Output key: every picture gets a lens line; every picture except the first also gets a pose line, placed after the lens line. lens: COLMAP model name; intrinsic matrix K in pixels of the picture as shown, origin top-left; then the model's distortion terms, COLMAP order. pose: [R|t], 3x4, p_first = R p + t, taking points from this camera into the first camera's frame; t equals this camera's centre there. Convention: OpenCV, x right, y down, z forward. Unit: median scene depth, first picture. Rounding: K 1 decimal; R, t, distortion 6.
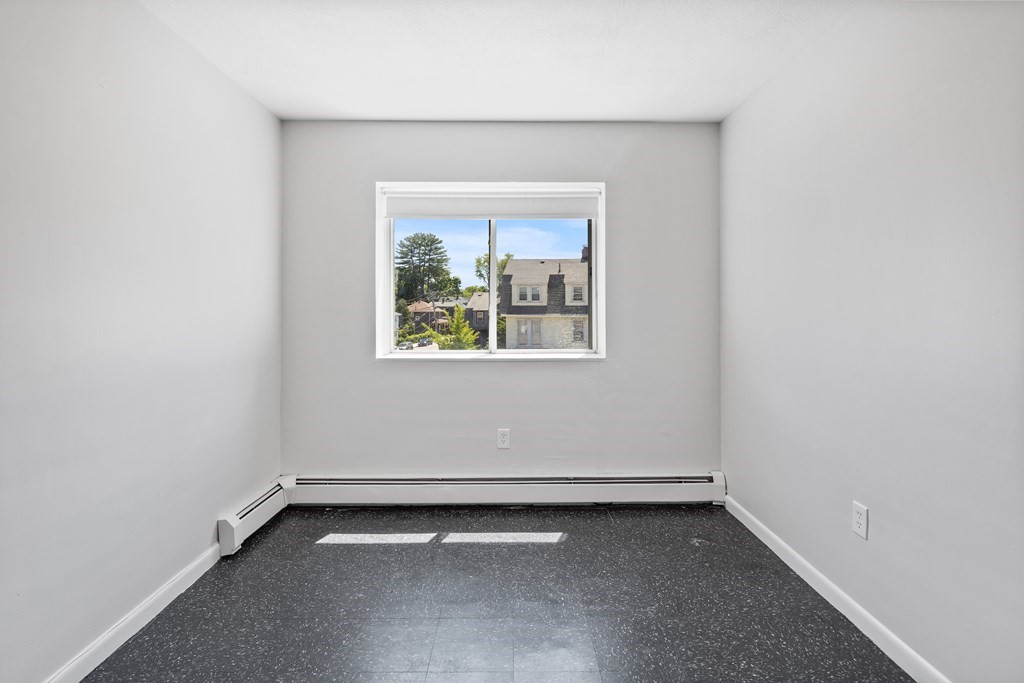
lens RADIAL K [[489.1, 0, 508.9], [0, 489.1, 301.8], [0, 0, 1]] dist [0.000685, -0.005971]
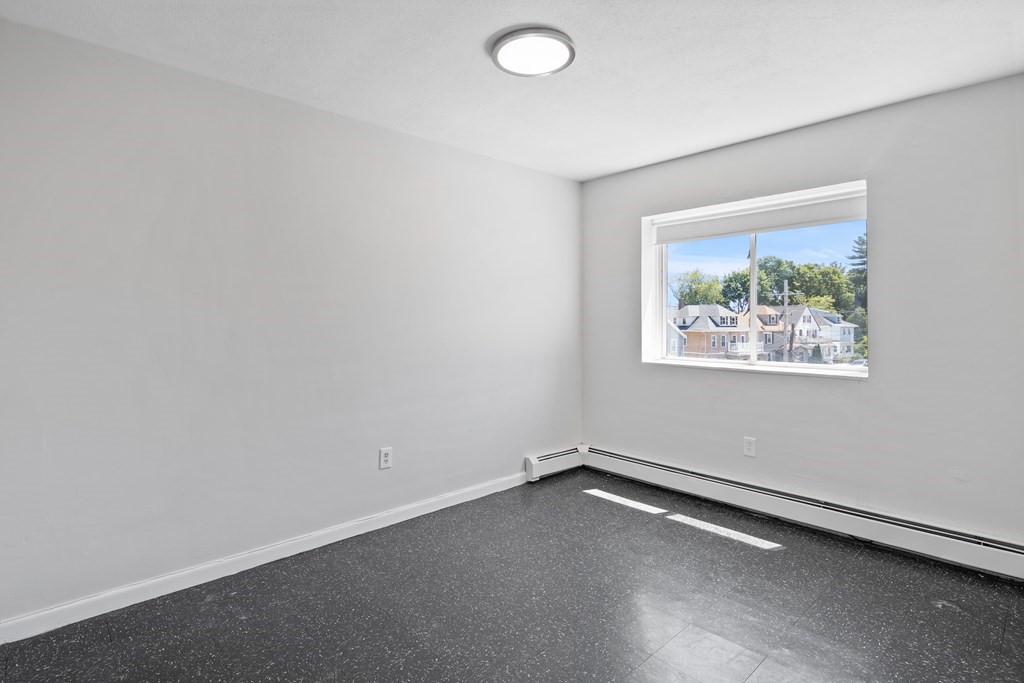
lens RADIAL K [[489.1, 0, 508.9], [0, 489.1, 301.8], [0, 0, 1]] dist [0.000685, -0.005971]
pose [[0.685339, -0.024694, -0.727805, 0.428241], [0.010375, 0.999655, -0.024148, -0.007905], [0.728150, 0.008998, 0.685359, -0.090057]]
